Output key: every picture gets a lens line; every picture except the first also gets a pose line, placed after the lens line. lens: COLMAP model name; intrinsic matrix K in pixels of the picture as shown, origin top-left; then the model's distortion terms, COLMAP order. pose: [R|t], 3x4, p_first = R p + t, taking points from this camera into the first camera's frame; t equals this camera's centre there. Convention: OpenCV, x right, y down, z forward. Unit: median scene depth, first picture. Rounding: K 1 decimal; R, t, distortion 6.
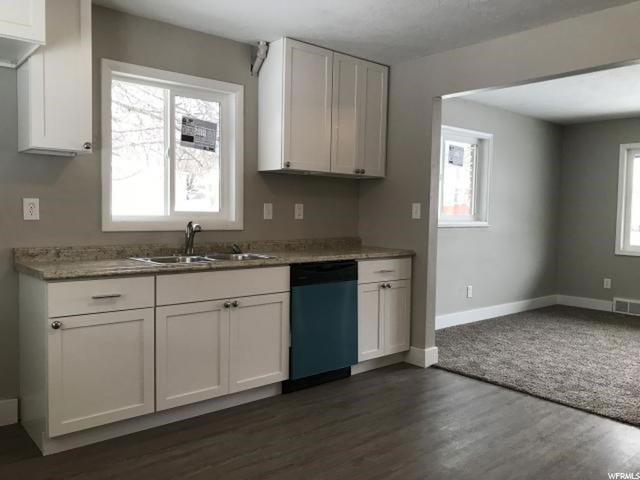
lens RADIAL K [[515.4, 0, 322.1], [0, 515.4, 234.6], [0, 0, 1]] dist [0.007580, -0.004852]
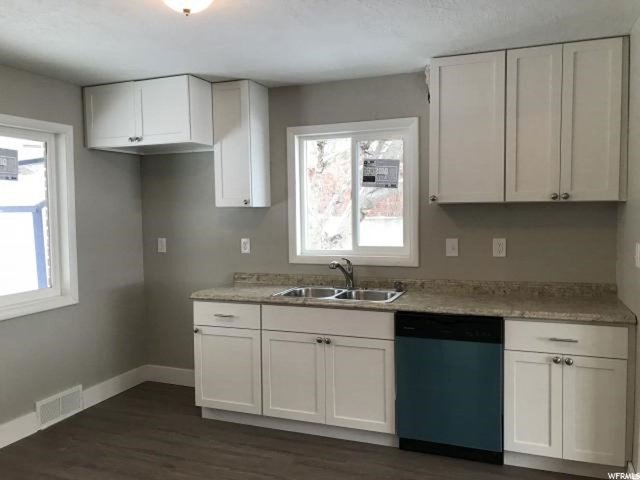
lens RADIAL K [[505.6, 0, 321.8], [0, 505.6, 239.2], [0, 0, 1]] dist [0.012046, -0.002649]
pose [[0.490326, 0.025841, -0.871156, 0.602107], [-0.021821, 0.999611, 0.017370, -0.076630], [0.871266, 0.010492, 0.490699, 0.397656]]
